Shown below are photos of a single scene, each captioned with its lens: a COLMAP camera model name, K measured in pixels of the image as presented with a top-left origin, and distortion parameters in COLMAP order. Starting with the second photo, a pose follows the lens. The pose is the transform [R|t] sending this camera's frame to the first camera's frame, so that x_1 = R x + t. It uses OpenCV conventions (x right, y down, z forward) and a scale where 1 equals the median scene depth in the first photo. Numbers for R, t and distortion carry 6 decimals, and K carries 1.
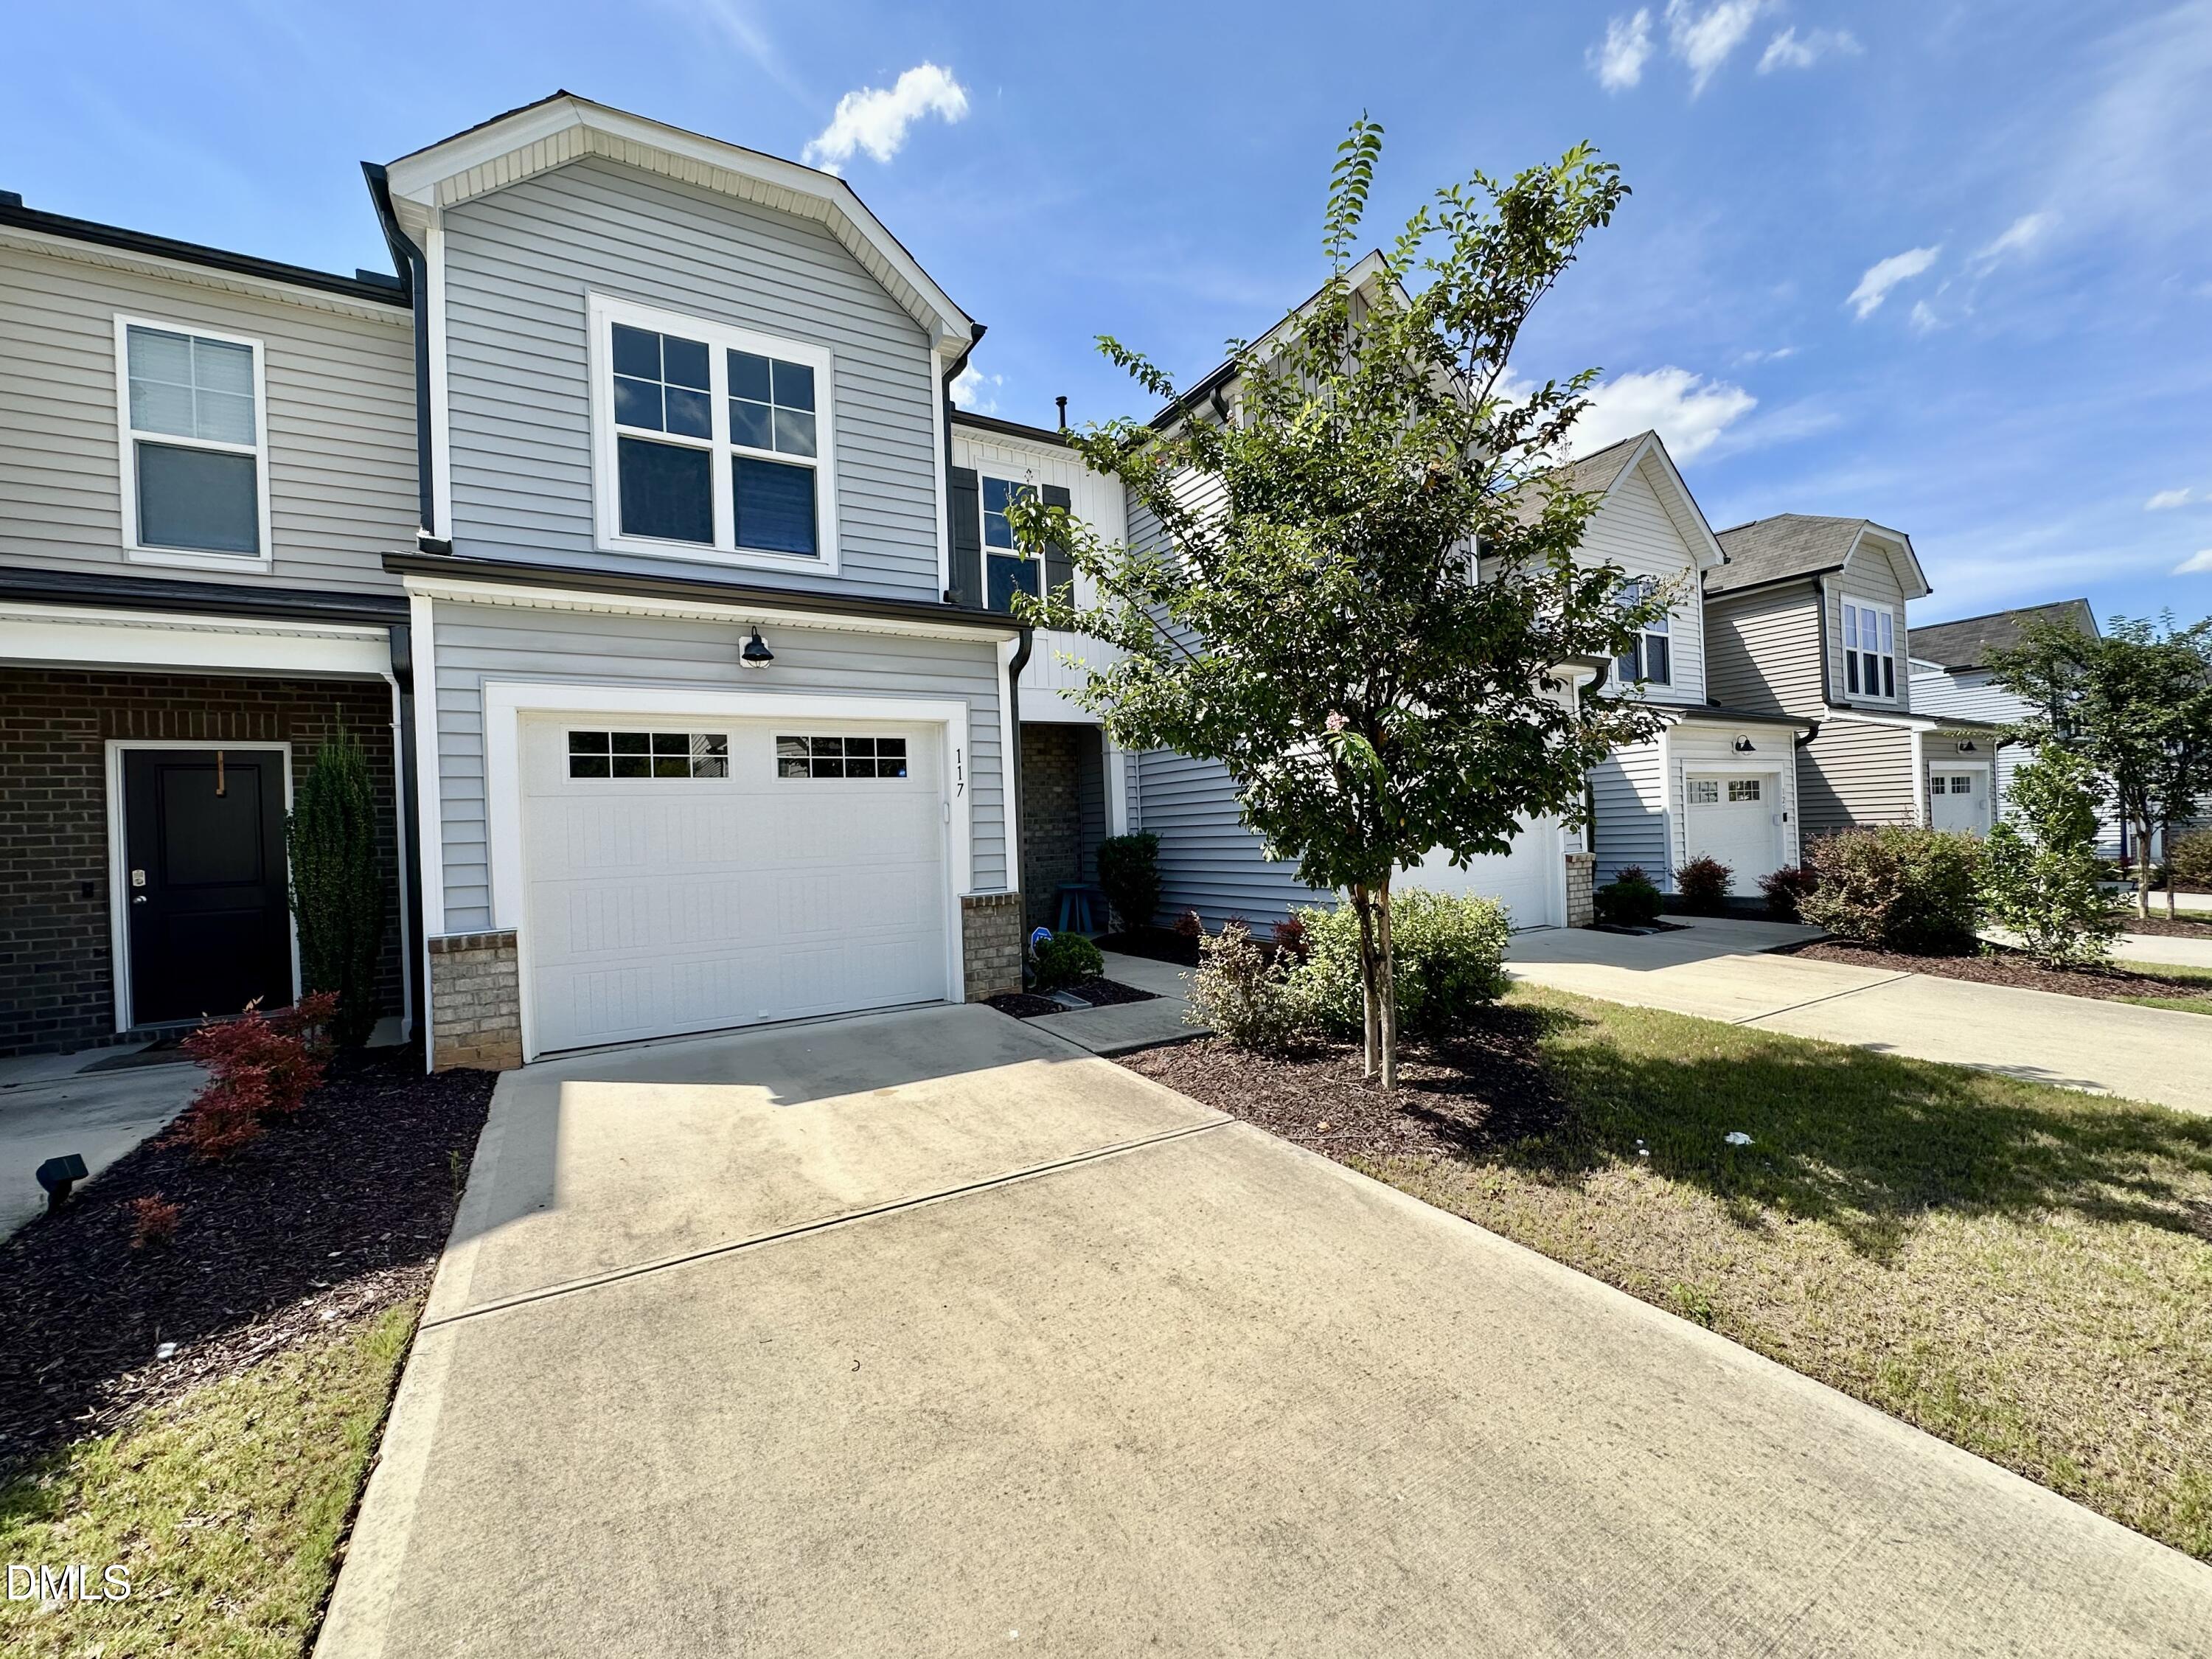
lens RADIAL K [[882.6, 0, 1106.2], [0, 882.6, 828.0], [0, 0, 1]] dist [-0.005699, 0.001313]
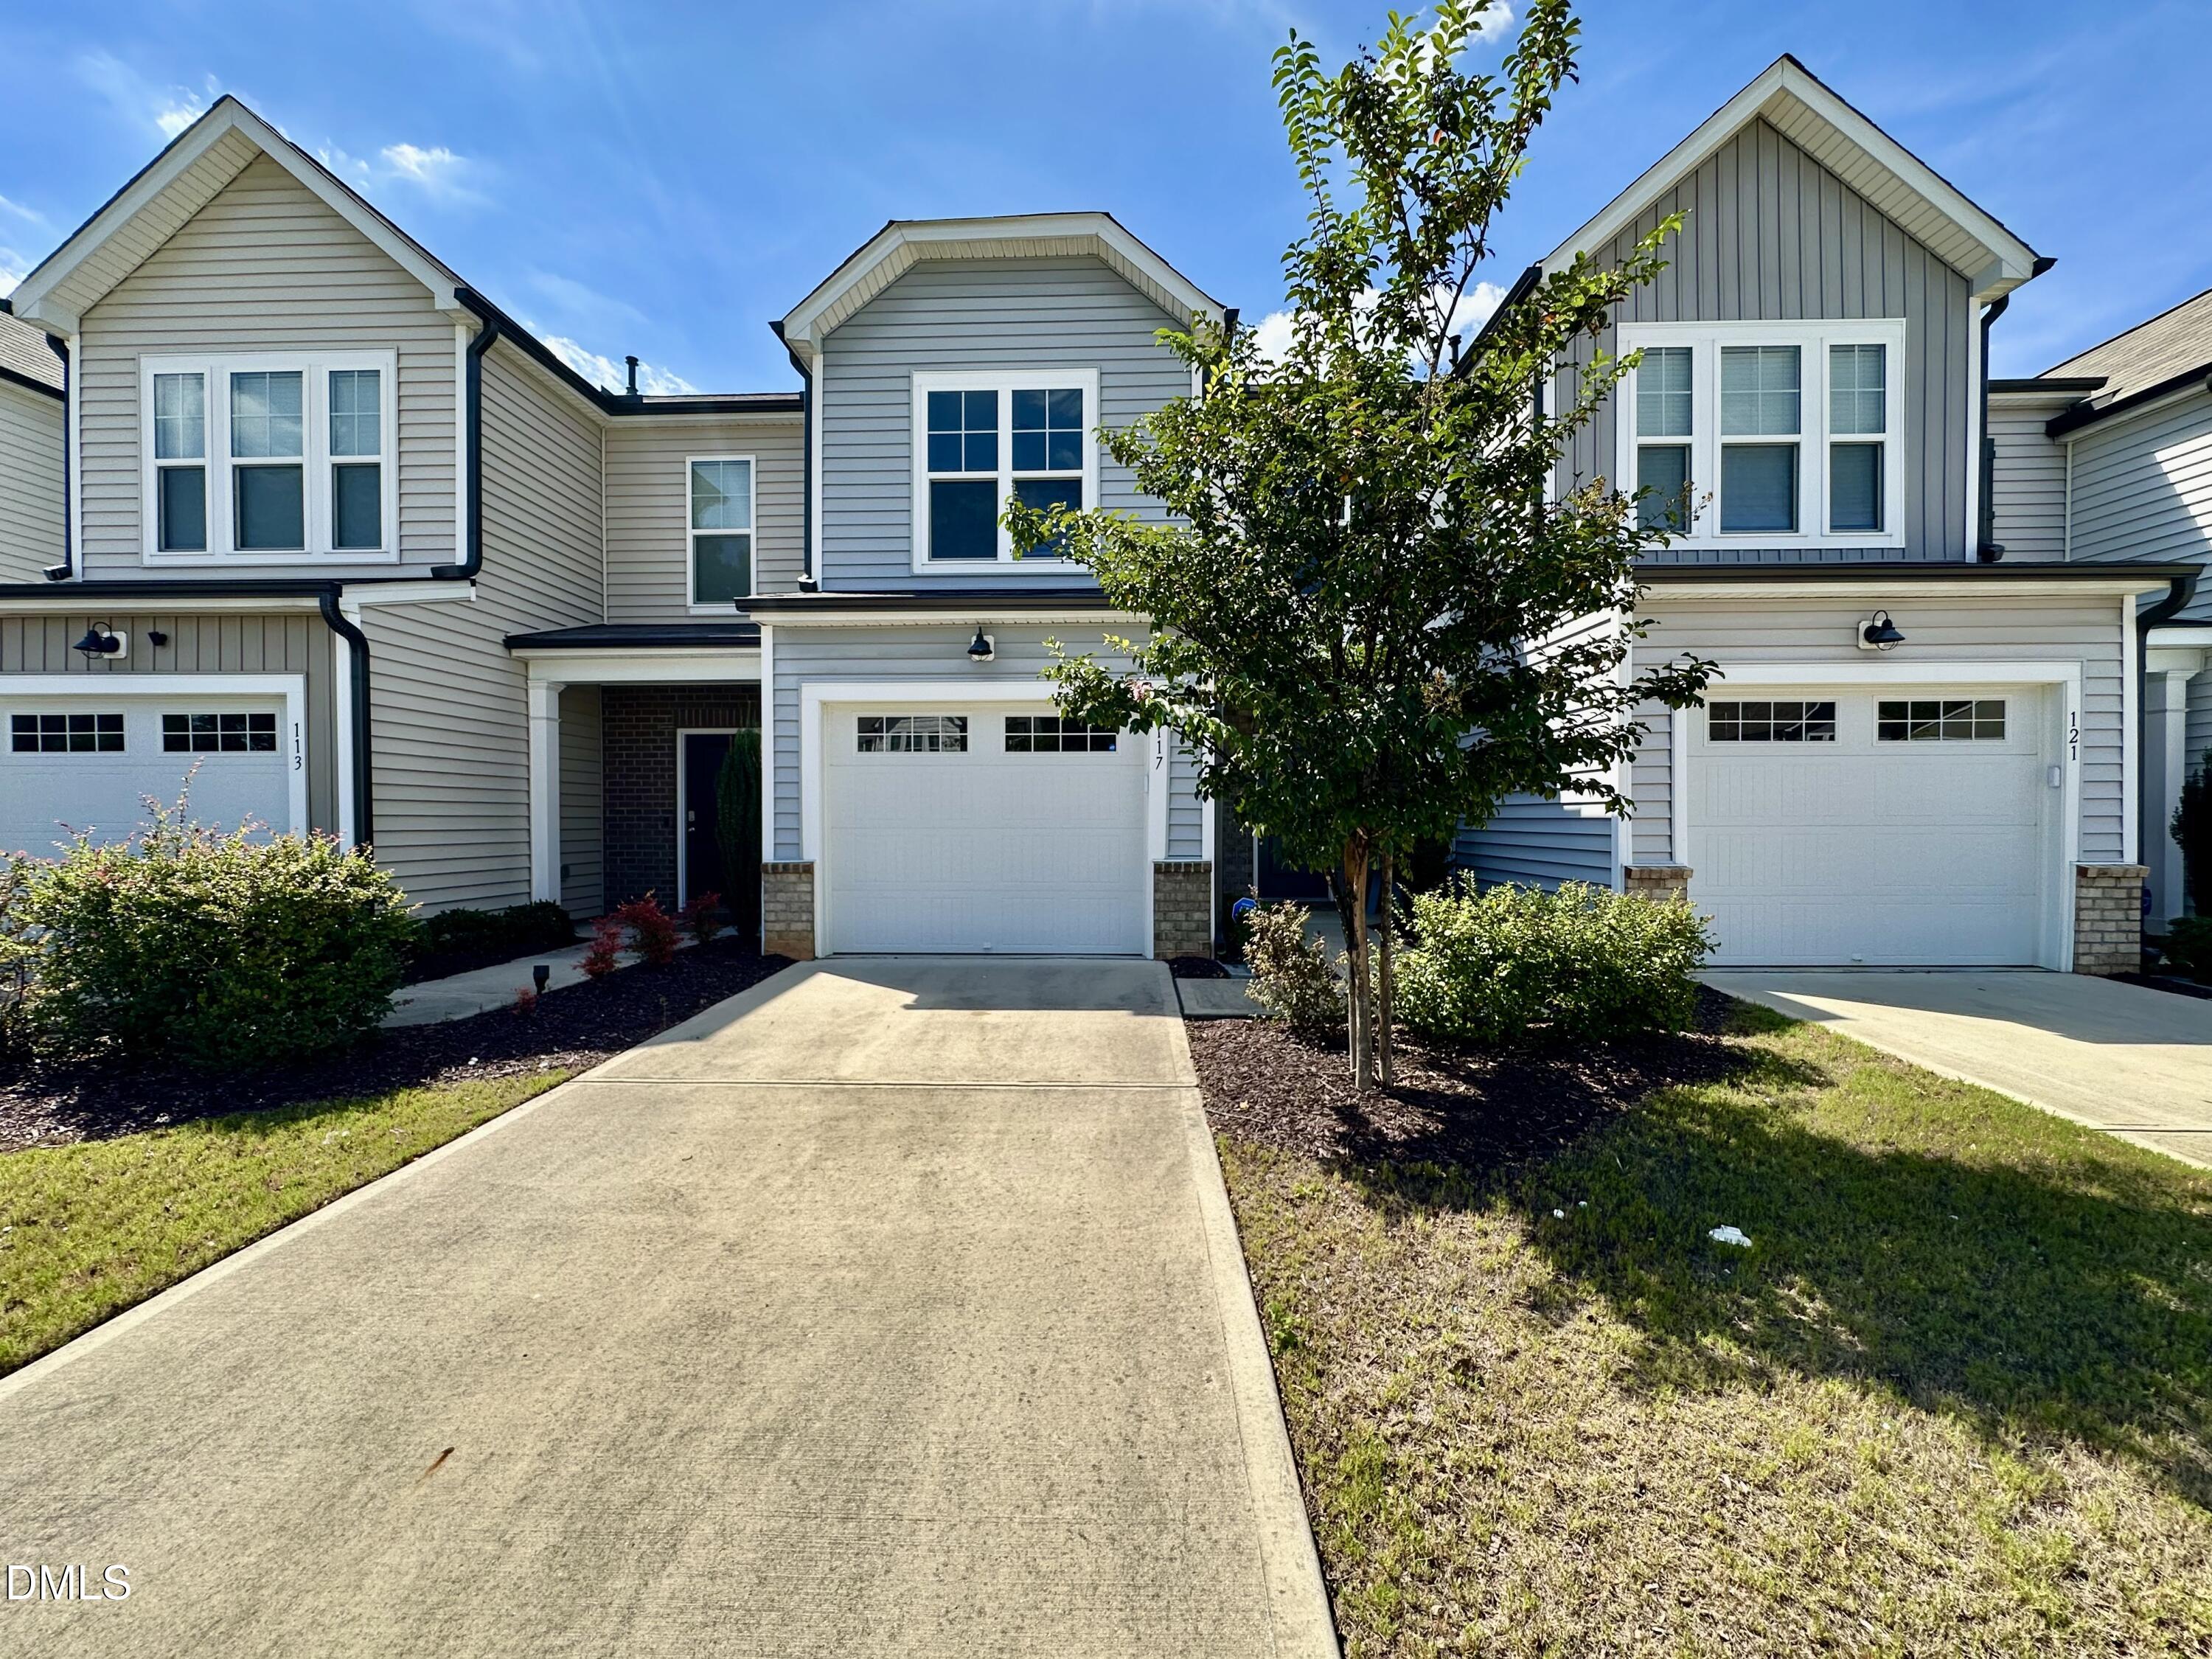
lens RADIAL K [[882.6, 0, 1096.8], [0, 882.6, 826.3], [0, 0, 1]] dist [-0.005699, 0.001313]
pose [[0.844514, 0.043632, -0.533753, 0.447082], [-0.029378, 0.998949, 0.035176, -0.001802], [0.534727, -0.014026, 0.844909, 0.063278]]
